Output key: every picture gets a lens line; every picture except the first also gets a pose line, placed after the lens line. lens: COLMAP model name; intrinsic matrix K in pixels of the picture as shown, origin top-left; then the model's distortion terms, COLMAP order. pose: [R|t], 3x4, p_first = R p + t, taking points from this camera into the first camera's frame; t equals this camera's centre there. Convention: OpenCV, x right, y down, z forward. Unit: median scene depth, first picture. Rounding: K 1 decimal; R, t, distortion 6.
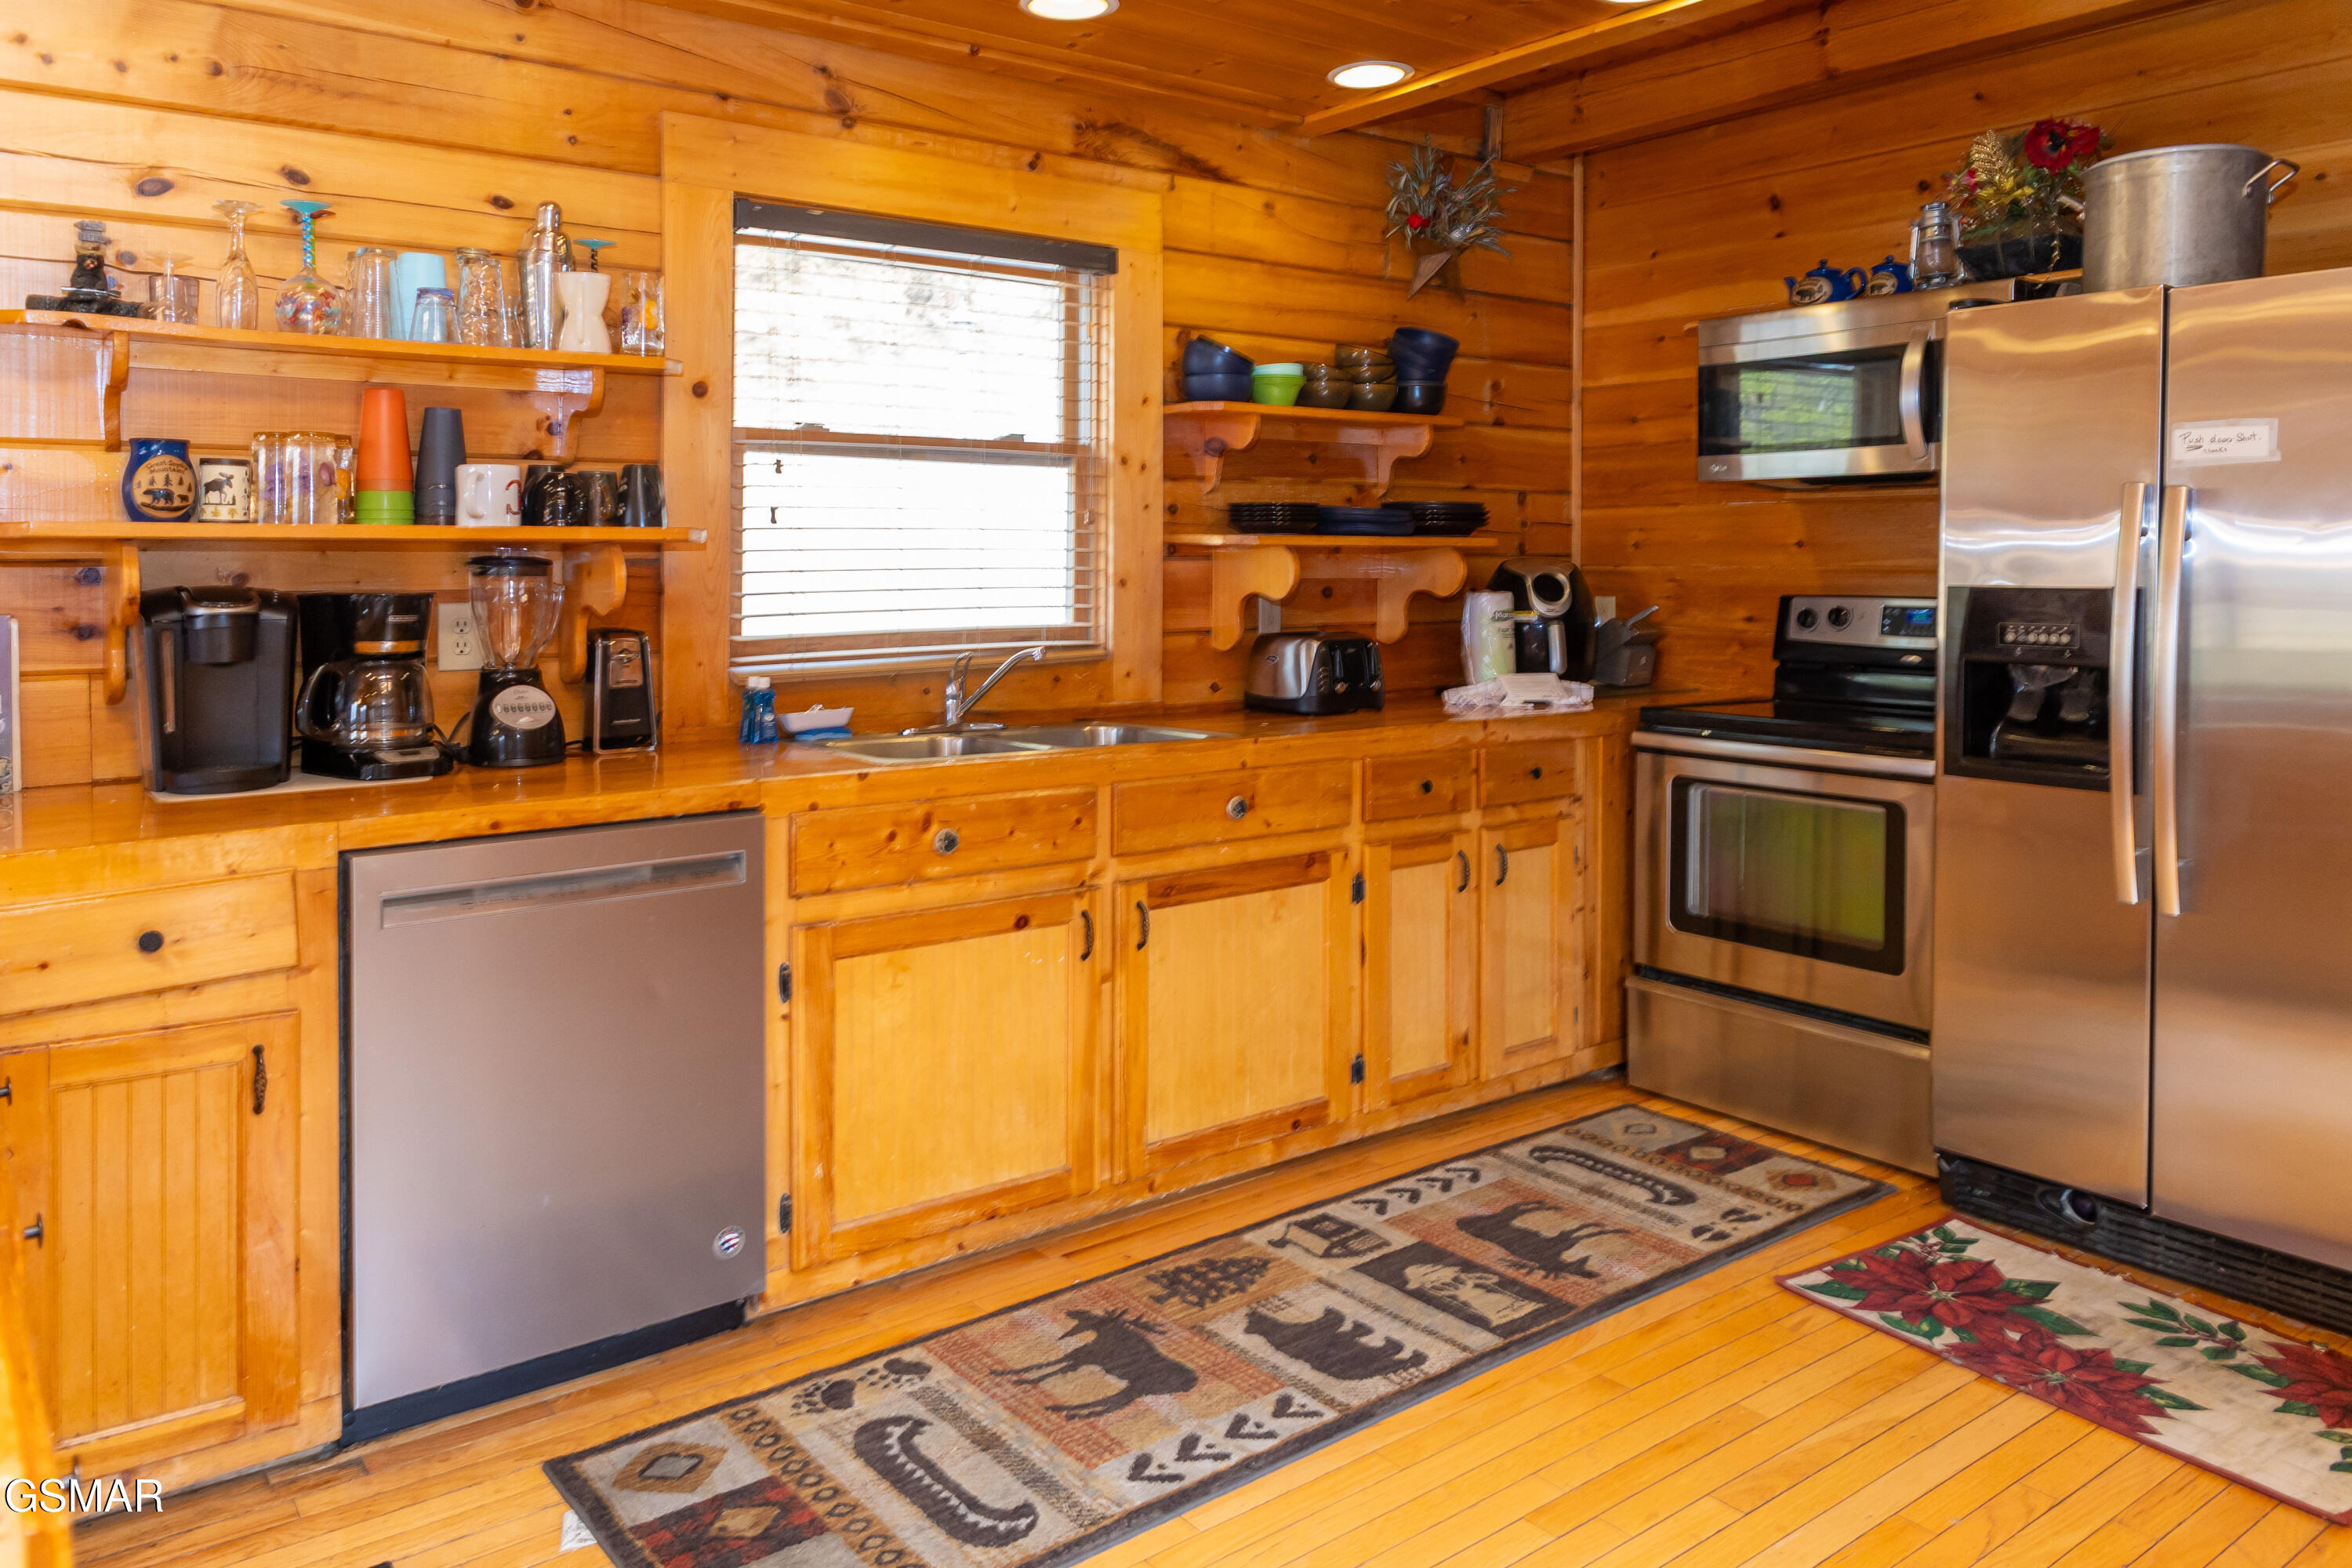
lens RADIAL K [[1637.5, 0, 1125.4], [0, 1637.5, 591.3], [0, 0, 1]] dist [0.004259, 0.000611]
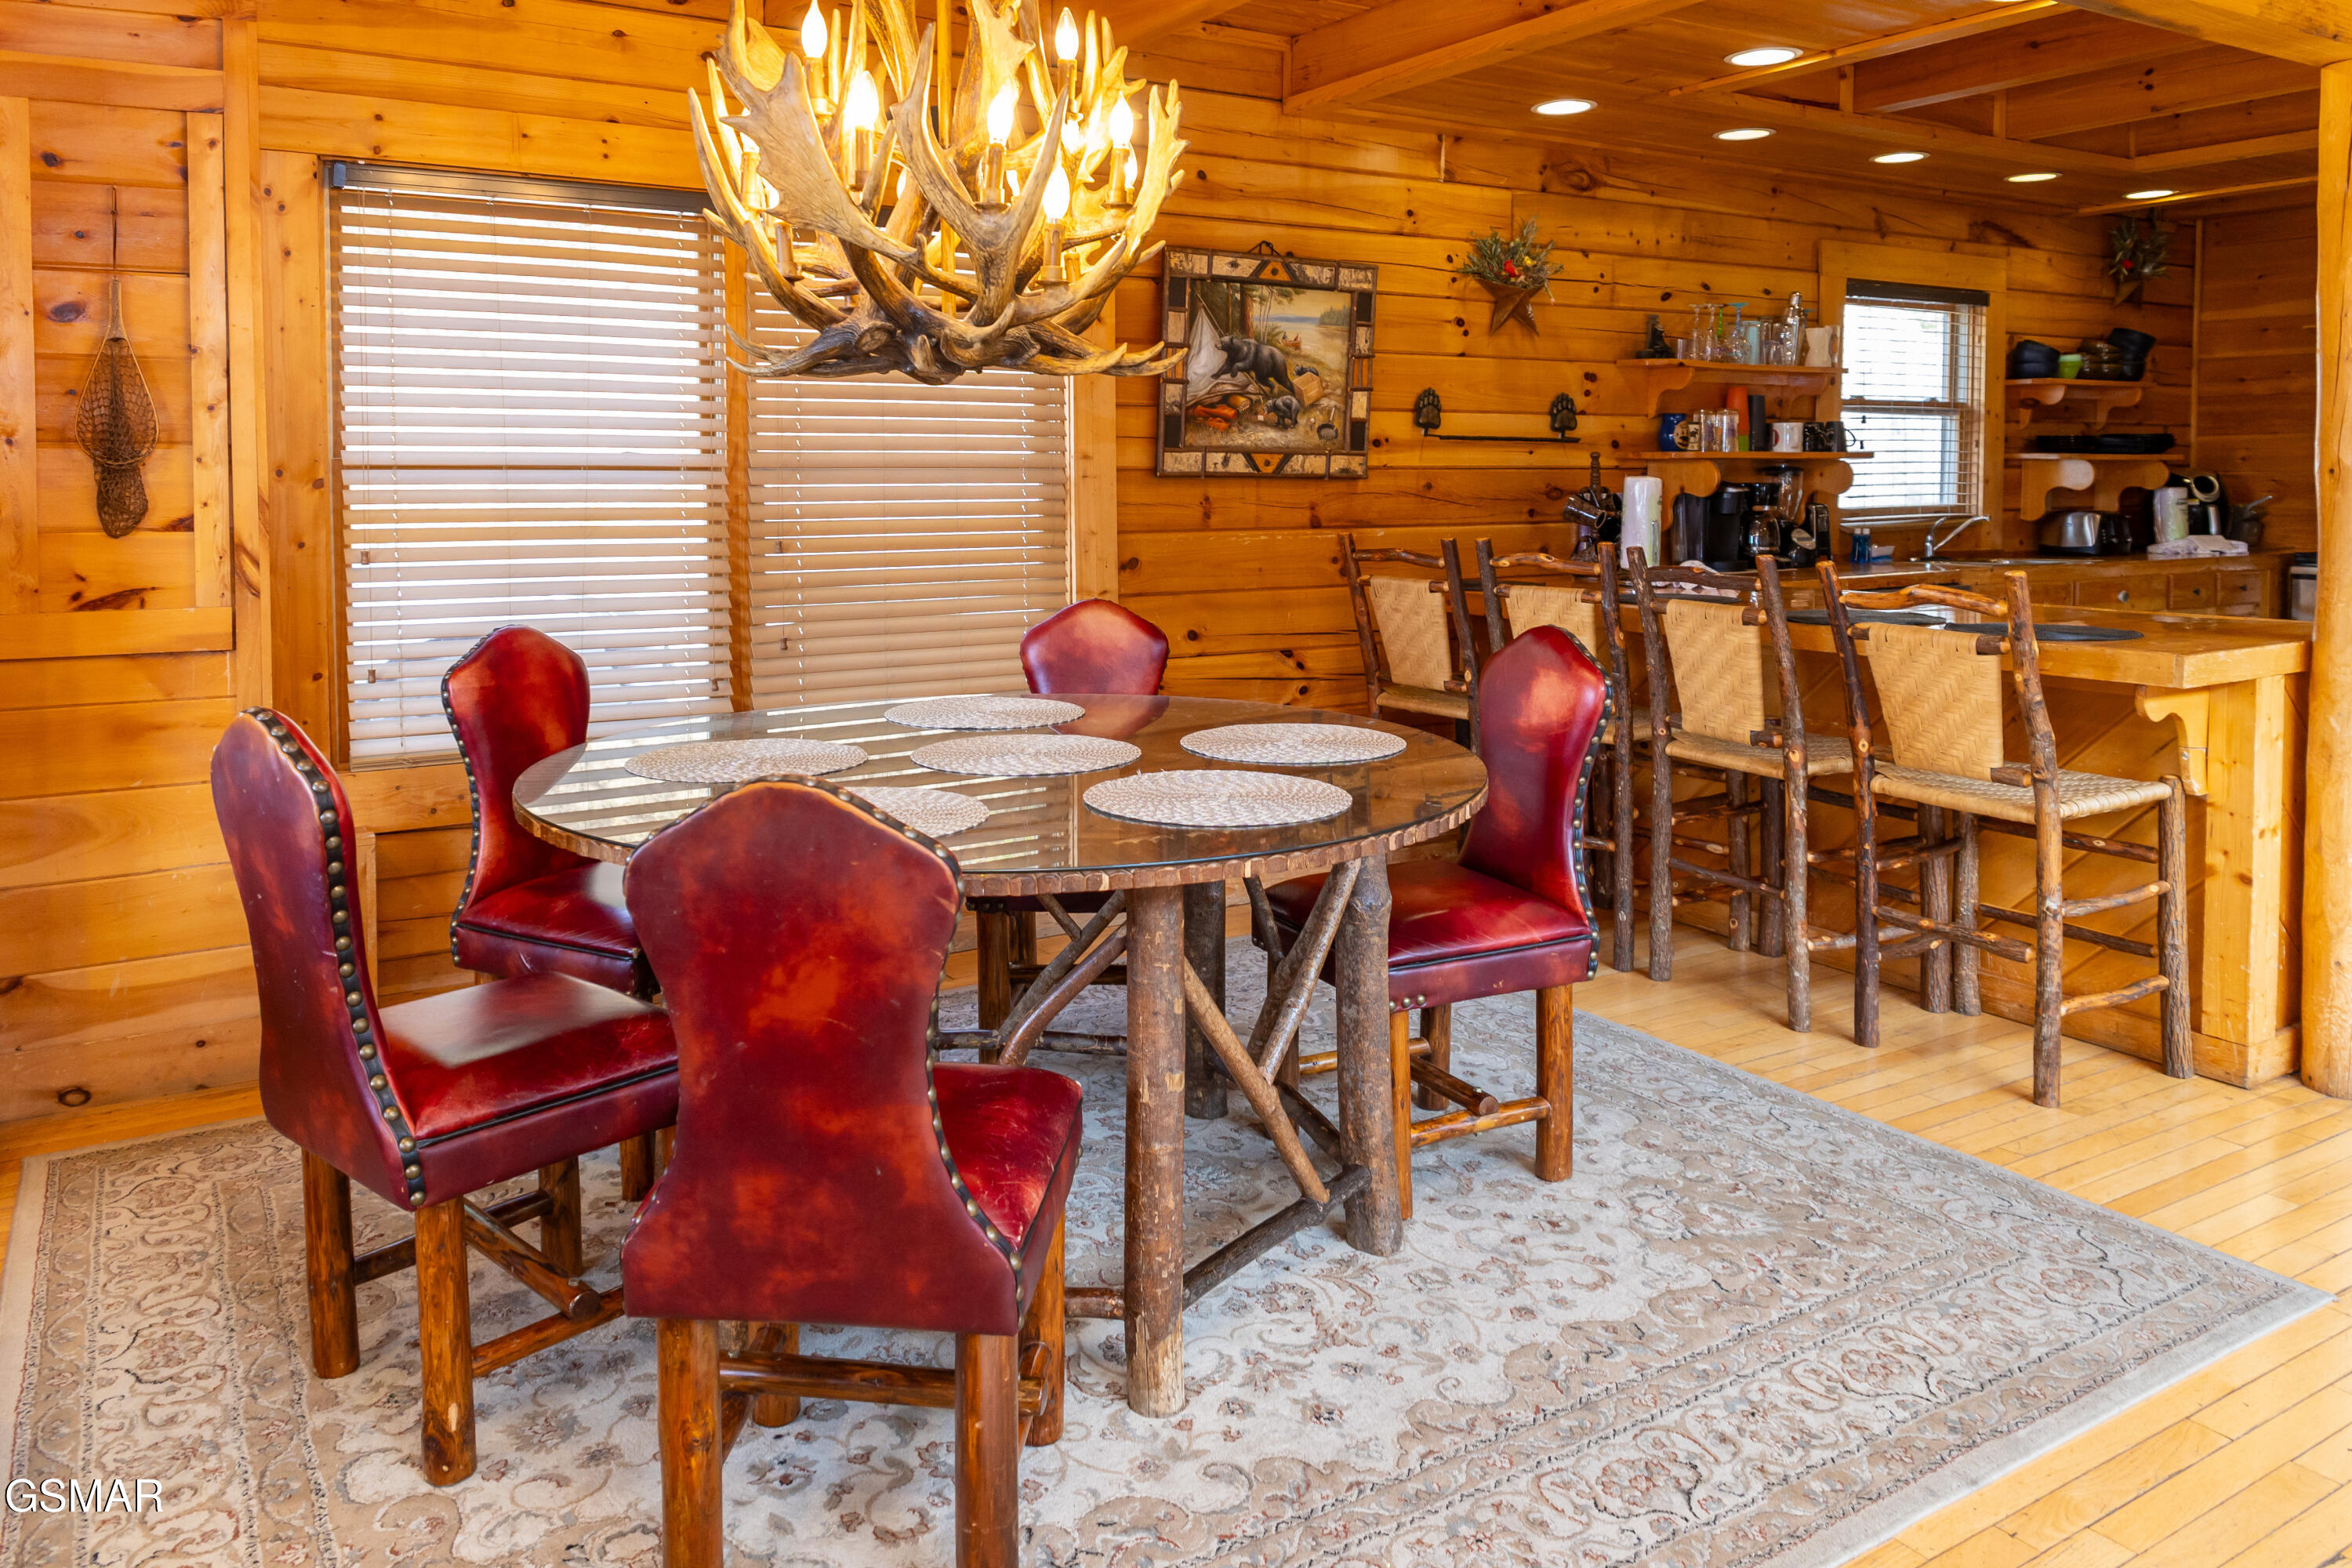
lens RADIAL K [[1629.9, 0, 1091.3], [0, 1629.9, 542.3], [0, 0, 1]] dist [0.019946, -0.000630]
pose [[0.995183, 0.004470, -0.097928, -0.784420], [-0.002069, 0.999695, 0.024608, 0.019441], [0.098008, -0.024287, 0.994889, -0.857467]]
